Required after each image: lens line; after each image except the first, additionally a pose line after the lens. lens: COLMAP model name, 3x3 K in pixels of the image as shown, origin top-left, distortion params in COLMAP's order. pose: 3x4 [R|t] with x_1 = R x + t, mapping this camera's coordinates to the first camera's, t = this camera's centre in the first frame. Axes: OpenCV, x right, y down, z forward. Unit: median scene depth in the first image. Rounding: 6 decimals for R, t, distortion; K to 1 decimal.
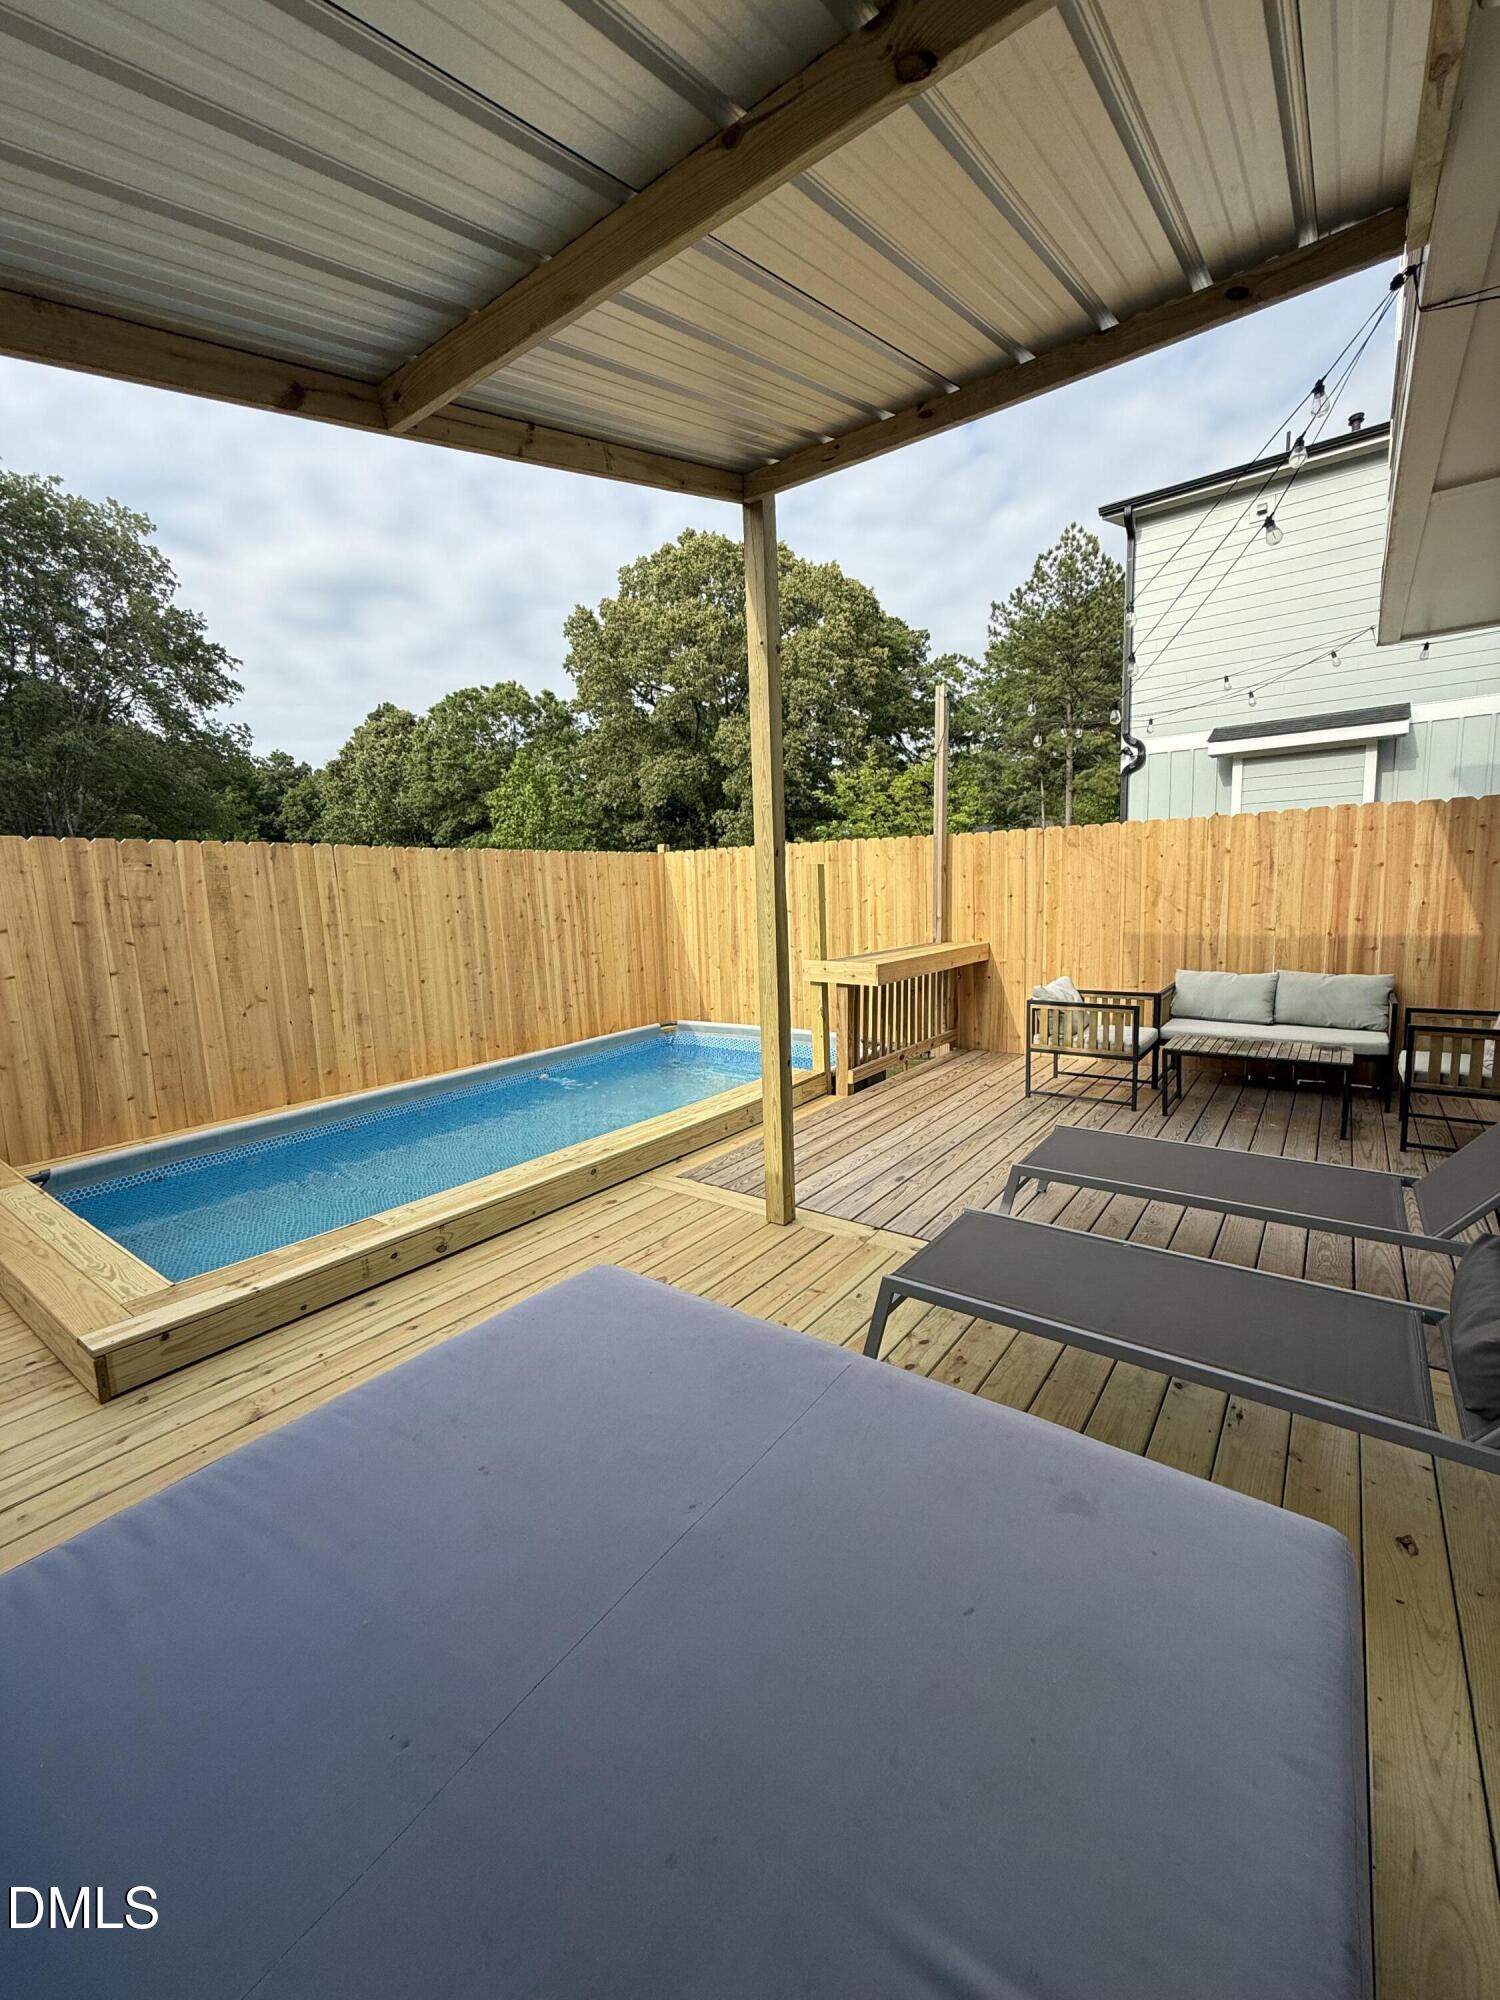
lens RADIAL K [[792.8, 0, 751.6], [0, 792.8, 994.1], [0, 0, 1]] dist [-0.000142, 0.000285]
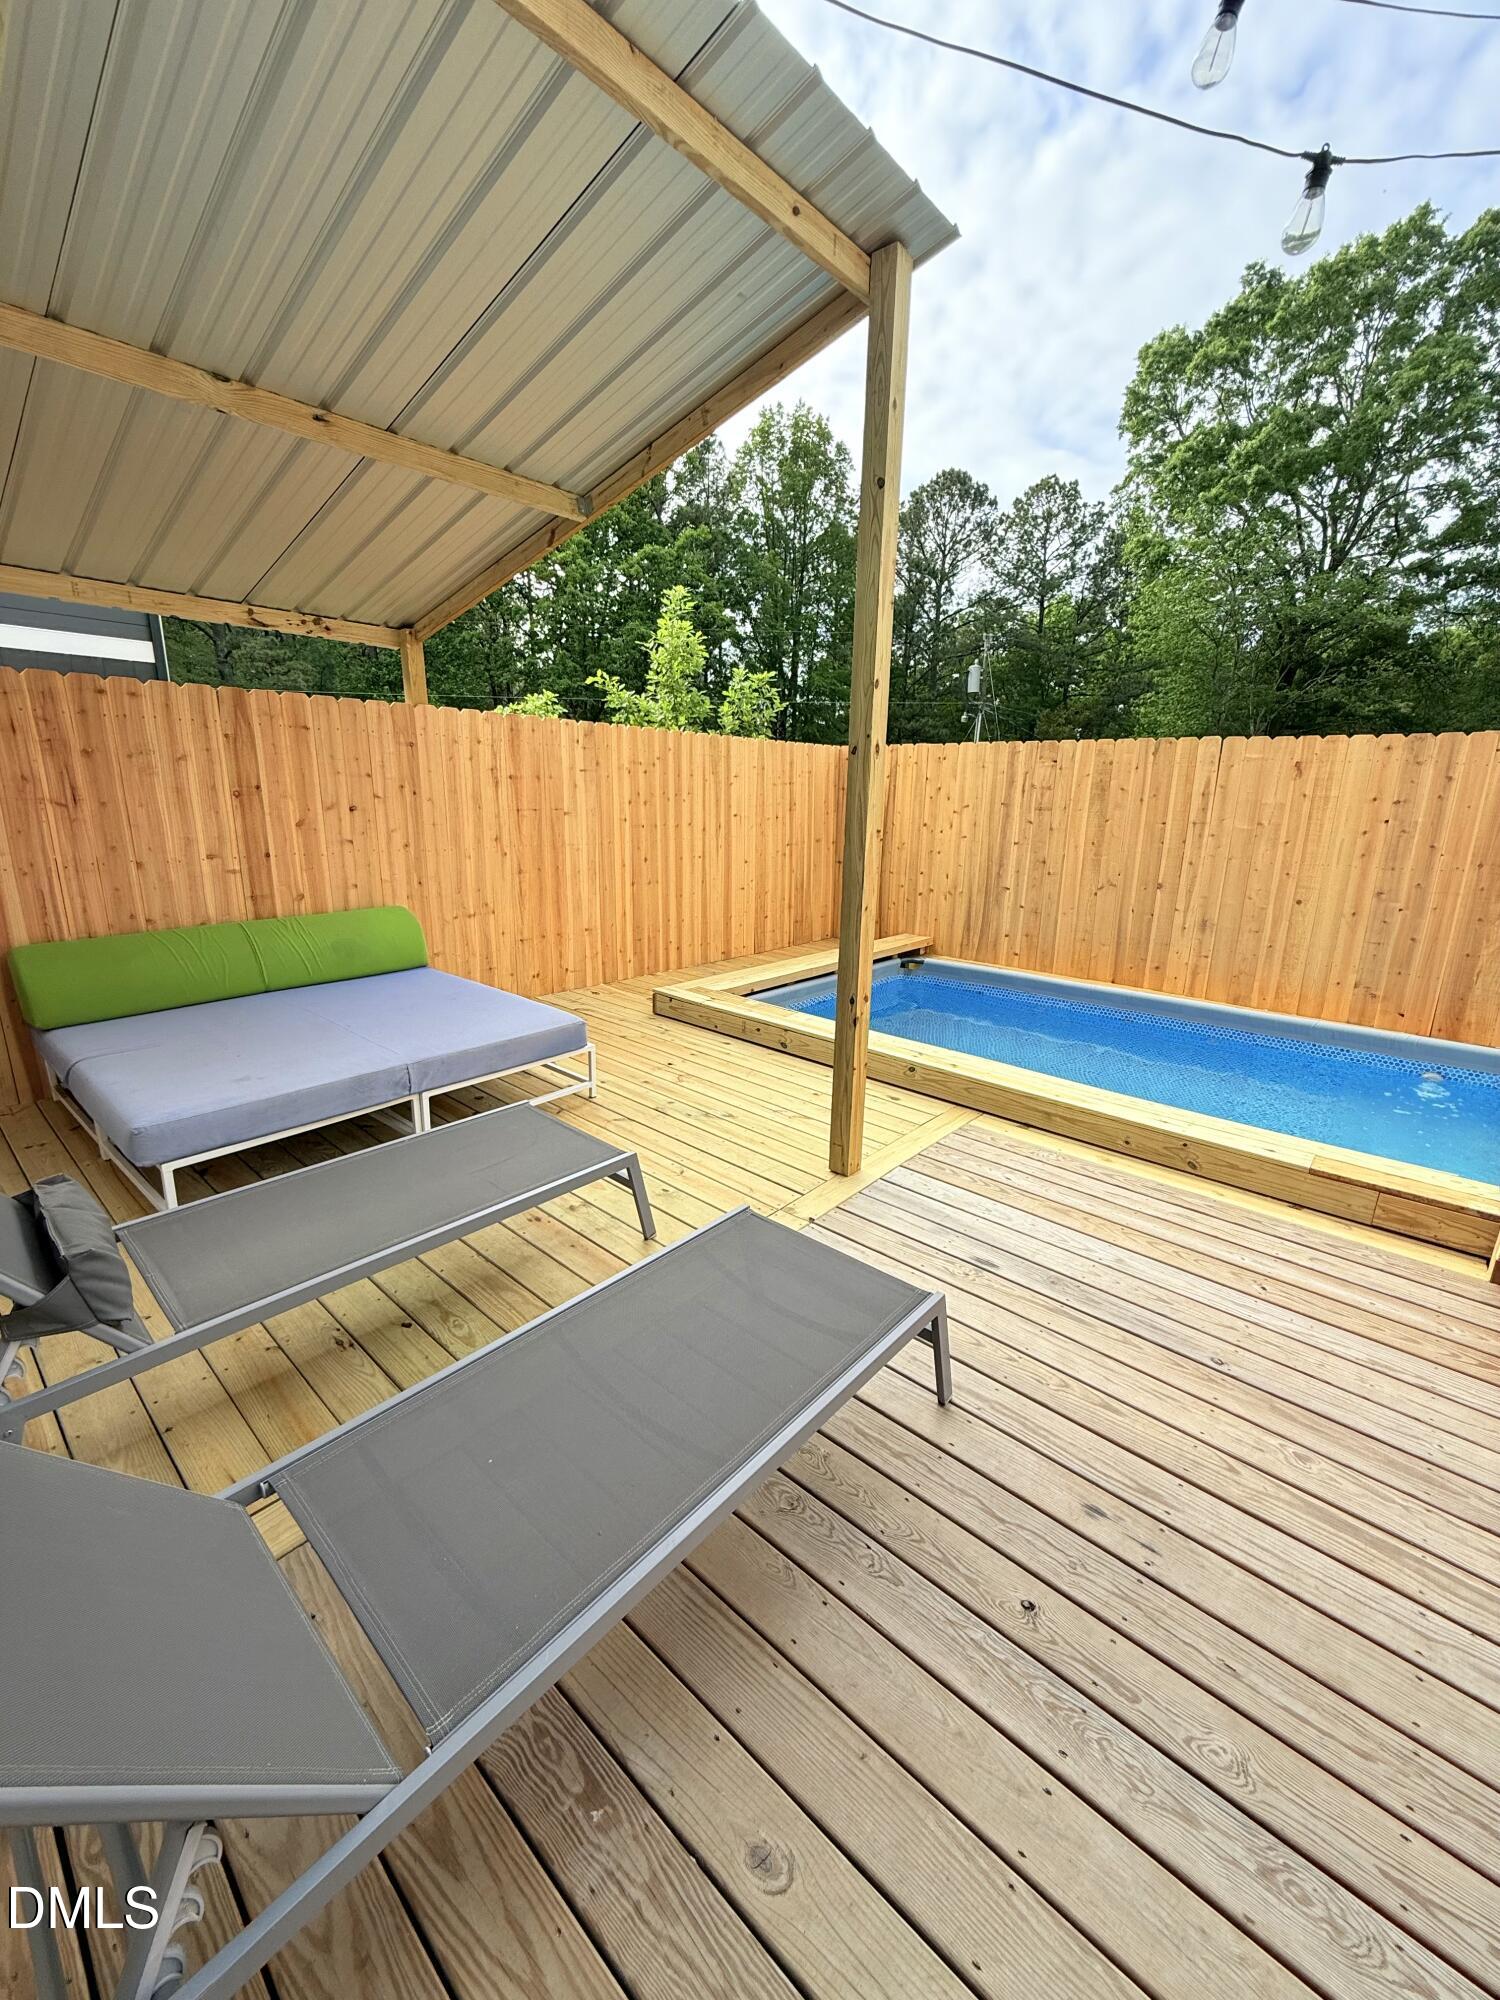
lens RADIAL K [[793.2, 0, 751.7], [0, 793.2, 993.7], [0, 0, 1]] dist [0.000951, -0.000098]
pose [[-0.085452, 0.278350, -0.956671, 0.540004], [-0.148469, 0.945905, 0.288480, -0.094388], [0.985218, 0.166687, -0.039503, 0.568649]]
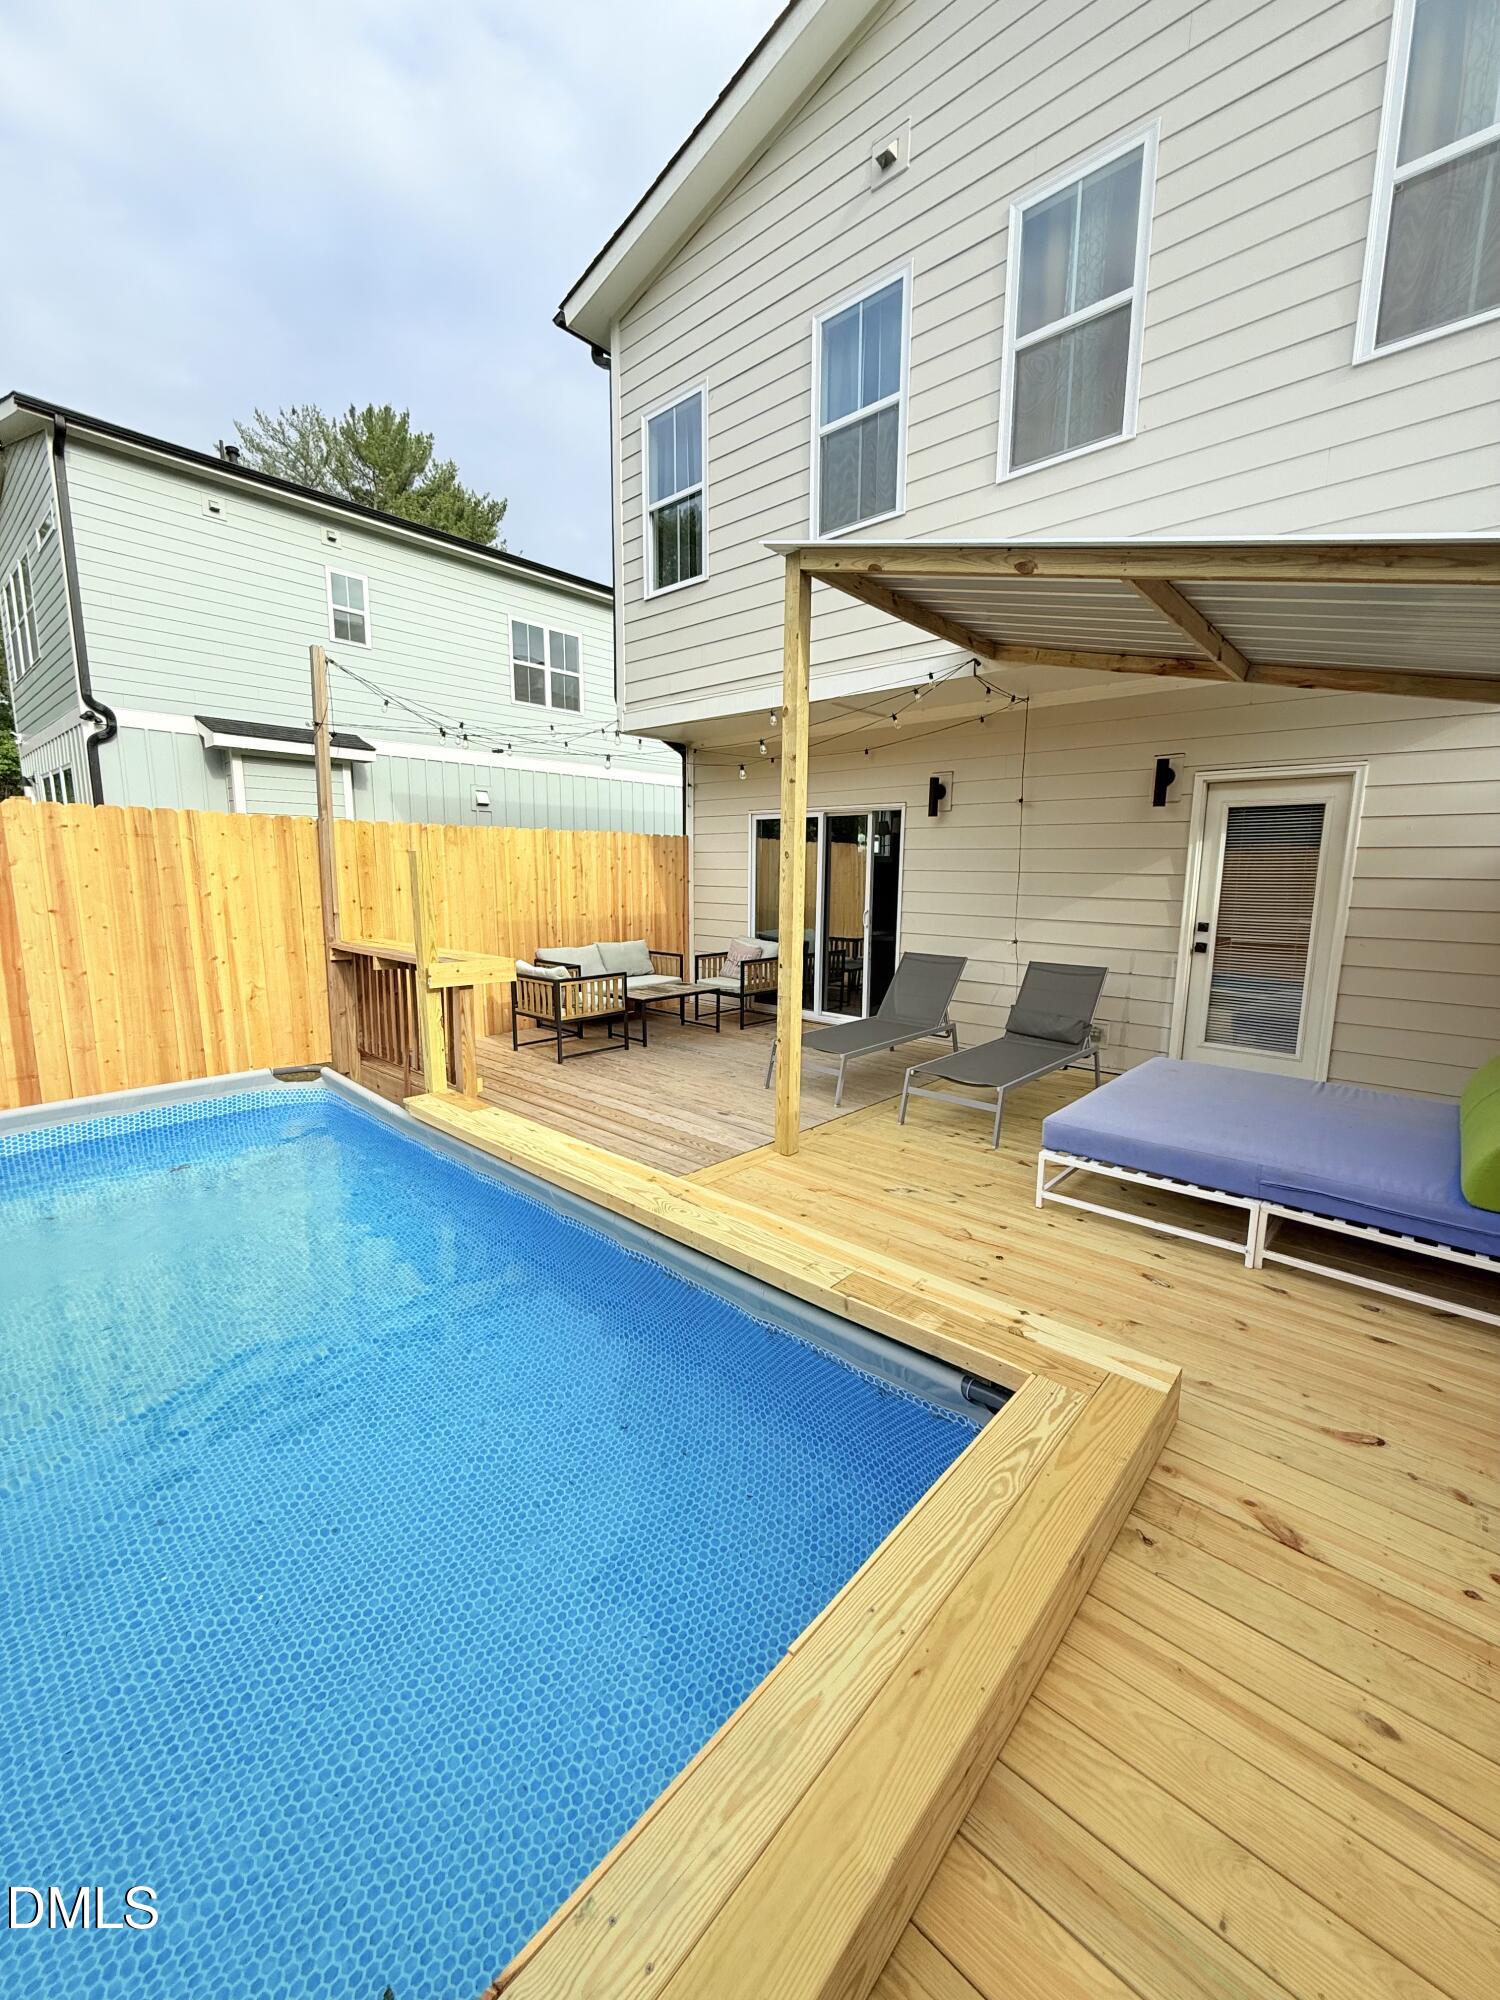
lens RADIAL K [[793.1, 0, 750.9], [0, 793.1, 993.5], [0, 0, 1]] dist [0.002296, -0.000671]
pose [[0.097156, -0.122656, 0.987682, -0.734084], [0.117468, 0.986854, 0.110998, -0.065032], [-0.988313, 0.105237, 0.110287, 0.564755]]
